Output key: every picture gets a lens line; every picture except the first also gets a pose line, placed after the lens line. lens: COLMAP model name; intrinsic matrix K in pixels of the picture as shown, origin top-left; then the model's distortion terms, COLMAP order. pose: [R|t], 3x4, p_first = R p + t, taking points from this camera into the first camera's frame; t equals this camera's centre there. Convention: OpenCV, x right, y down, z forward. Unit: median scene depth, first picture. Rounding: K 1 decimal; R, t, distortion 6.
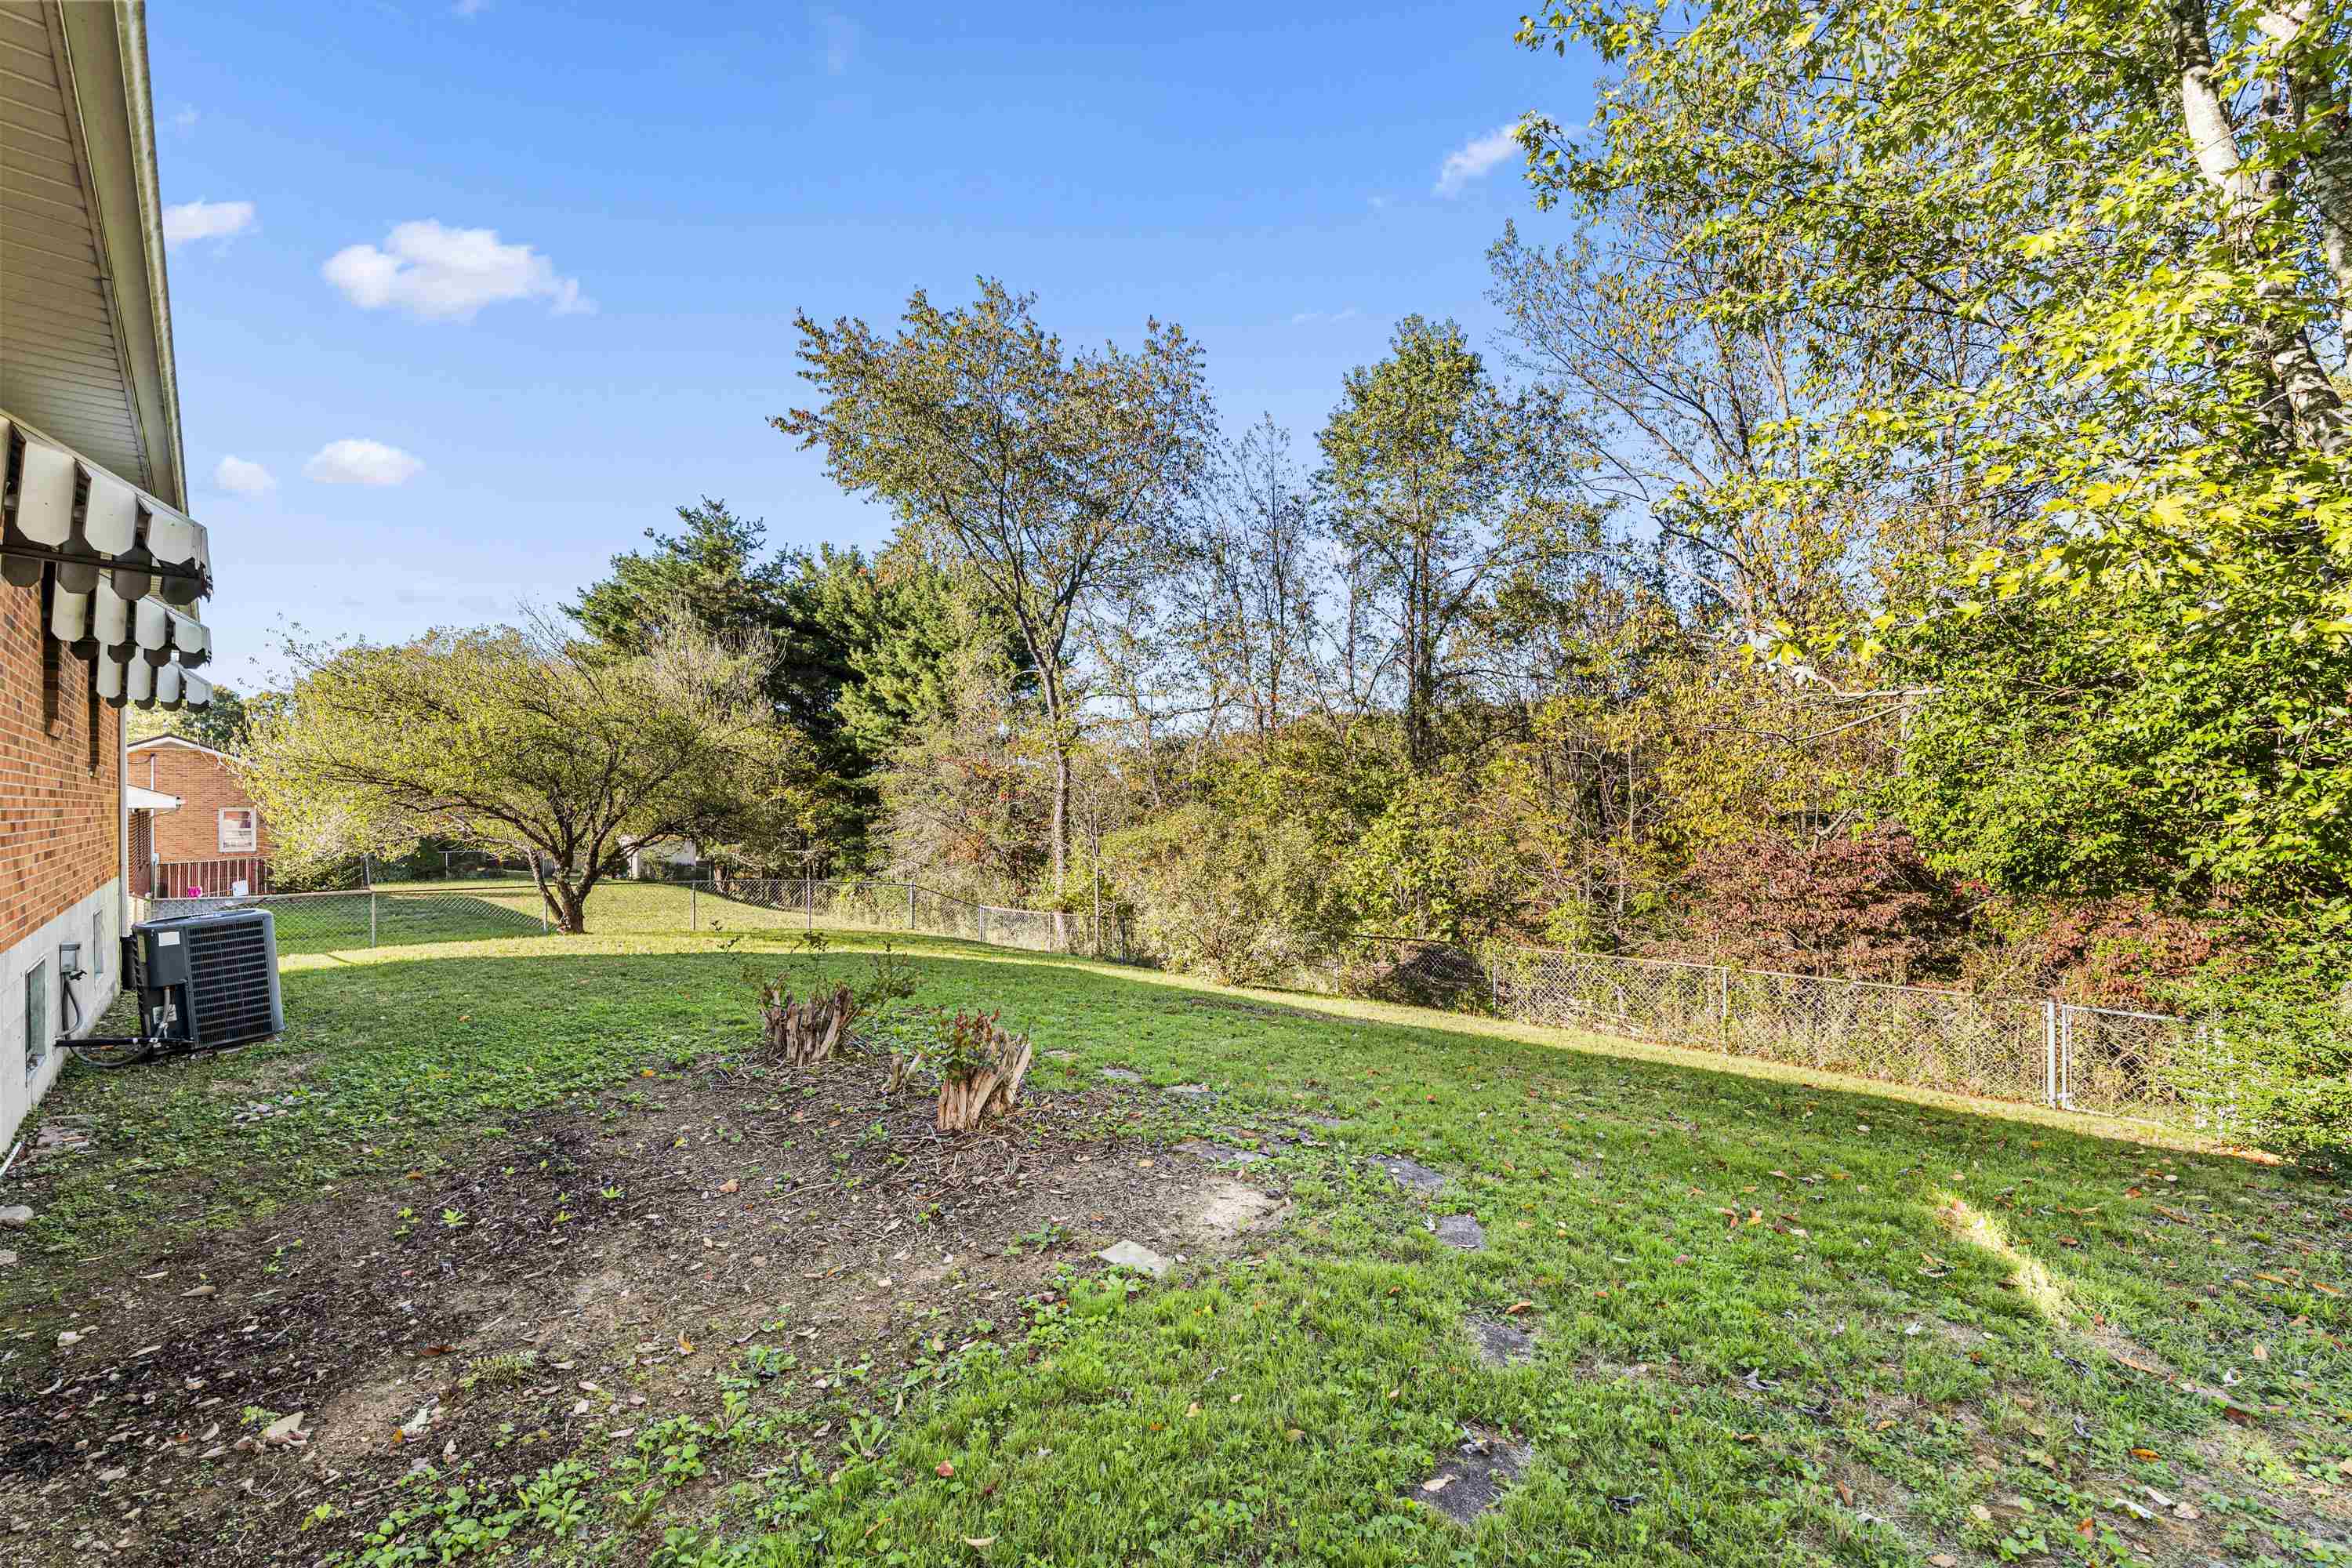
lens RADIAL K [[963.8, 0, 1177.2], [0, 963.8, 787.8], [0, 0, 1]] dist [-0.012688, -0.000203]
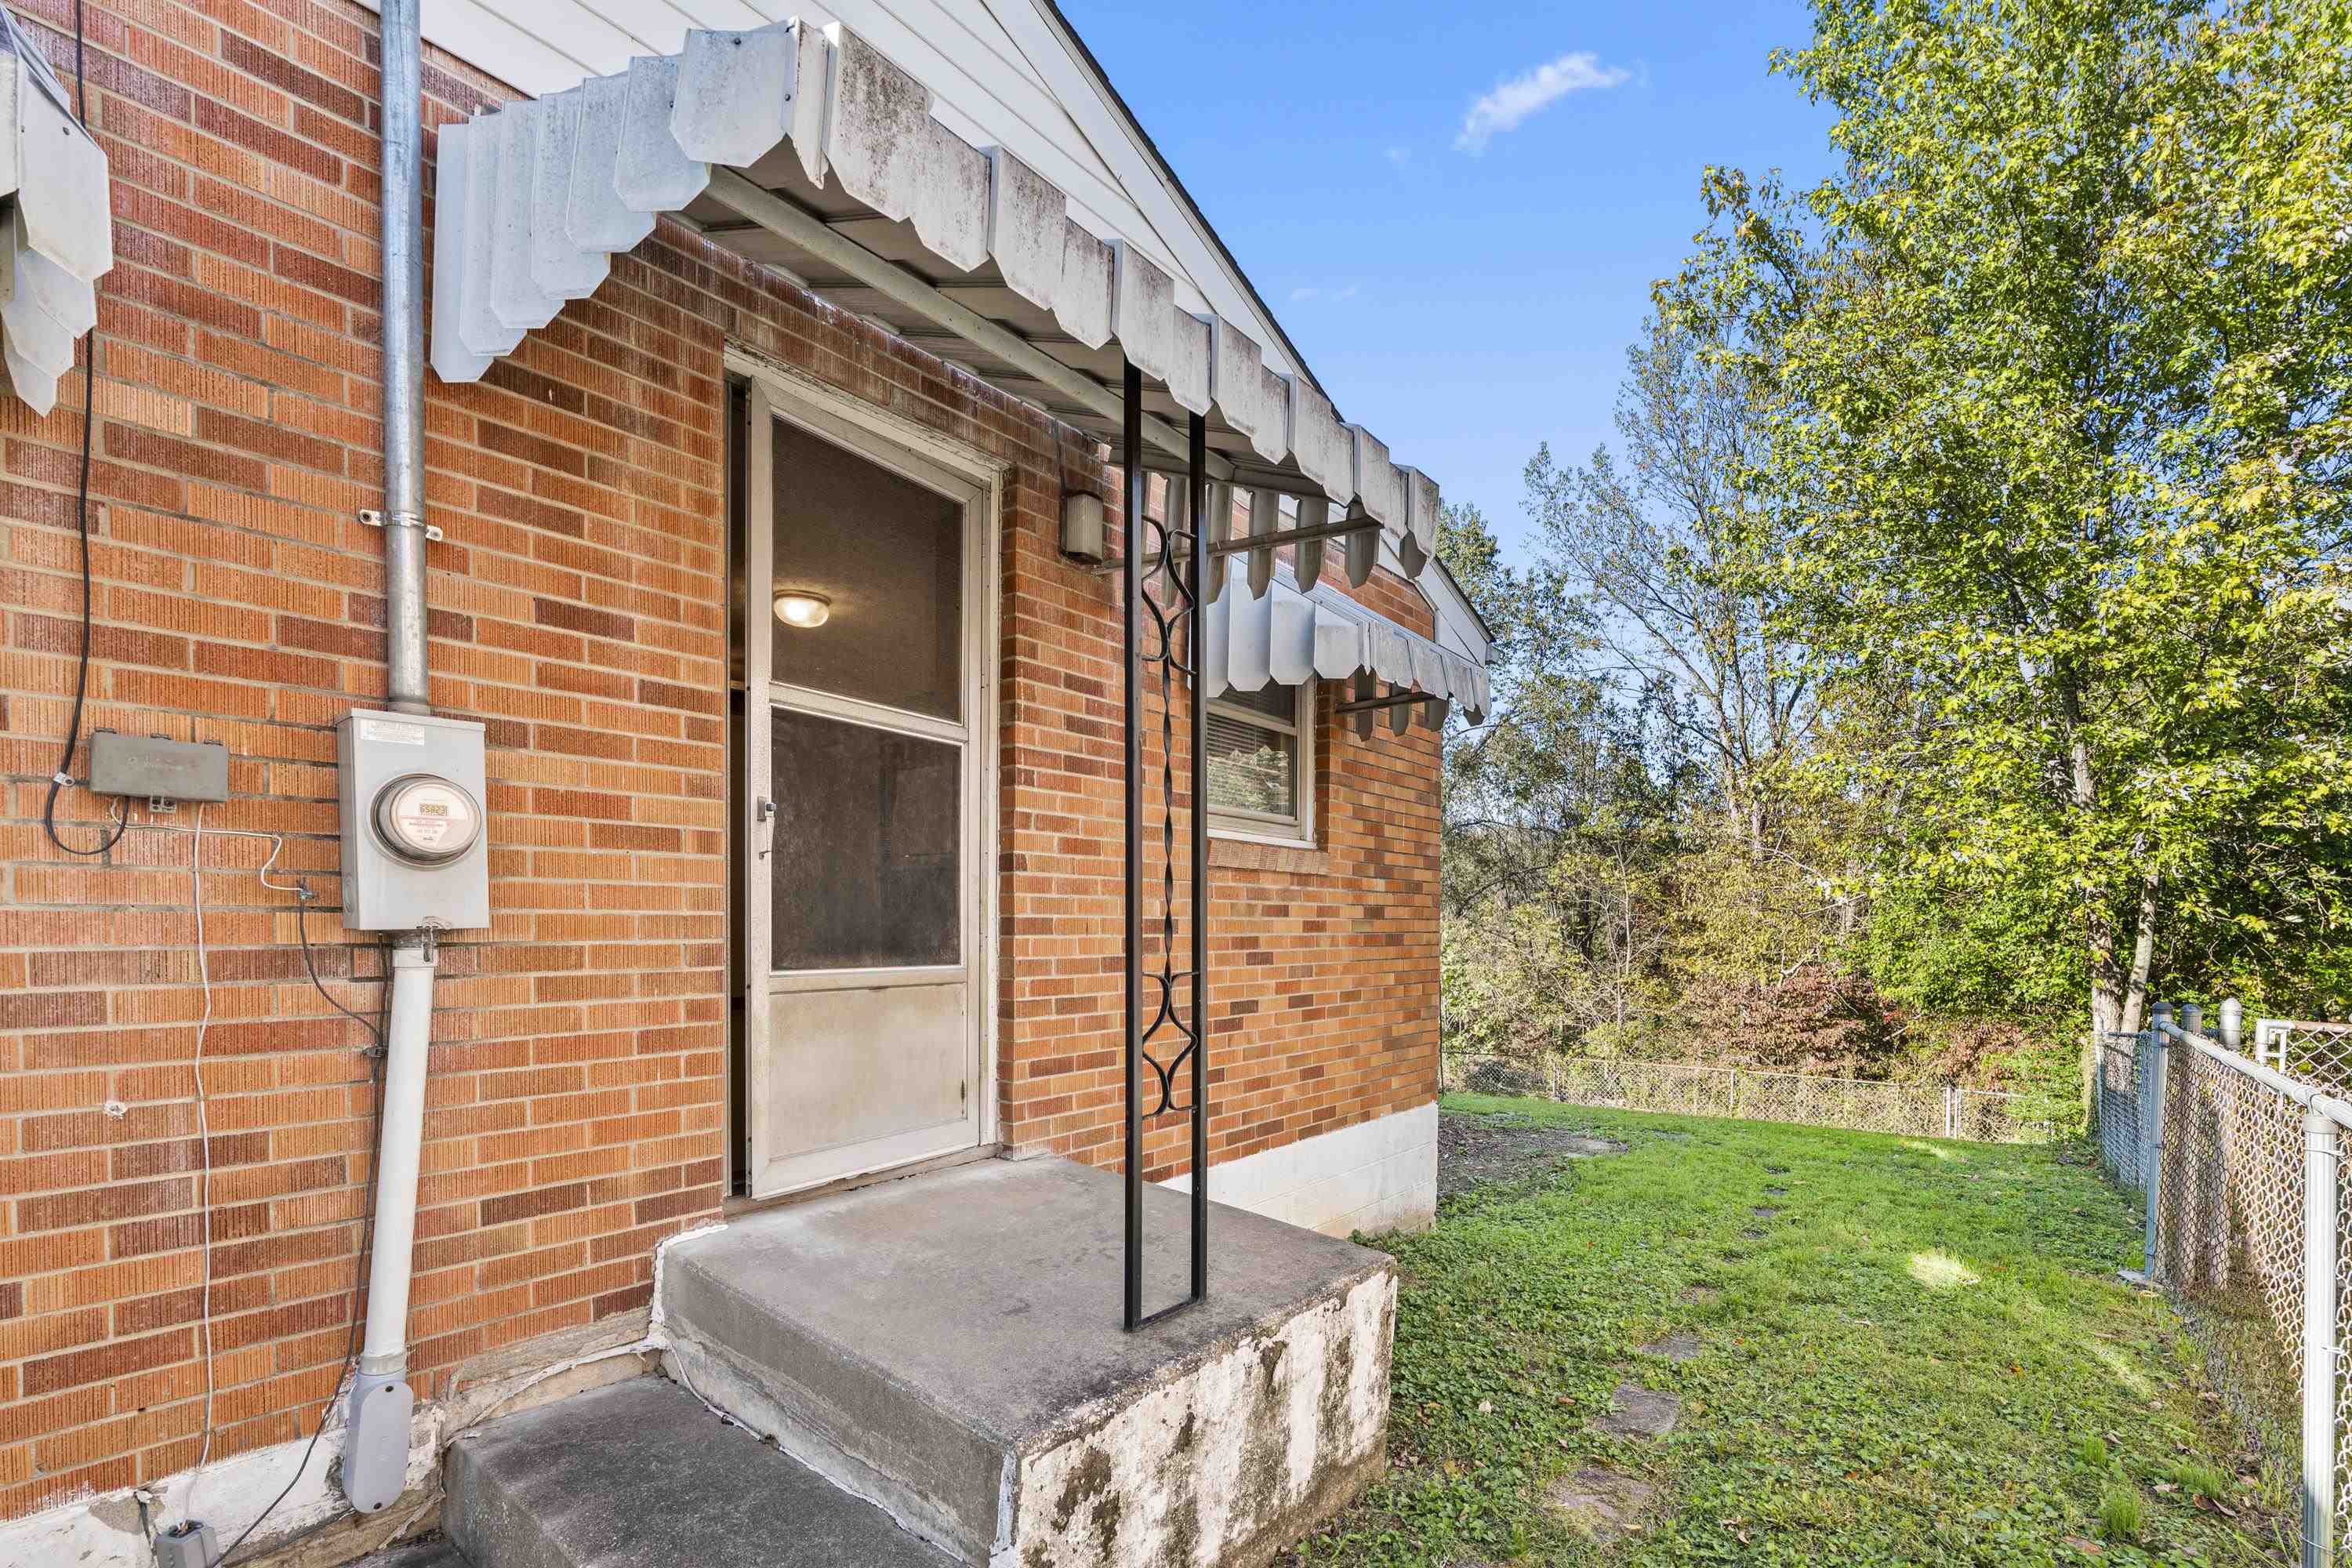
lens RADIAL K [[1111.5, 0, 1178.0], [0, 1111.5, 924.8], [0, 0, 1]] dist [-0.013171, 0.000015]
pose [[0.991791, 0.013042, 0.127204, -0.333539], [-0.014612, 0.999828, 0.011411, -0.021887], [-0.127033, -0.013176, 0.991811, -0.369933]]
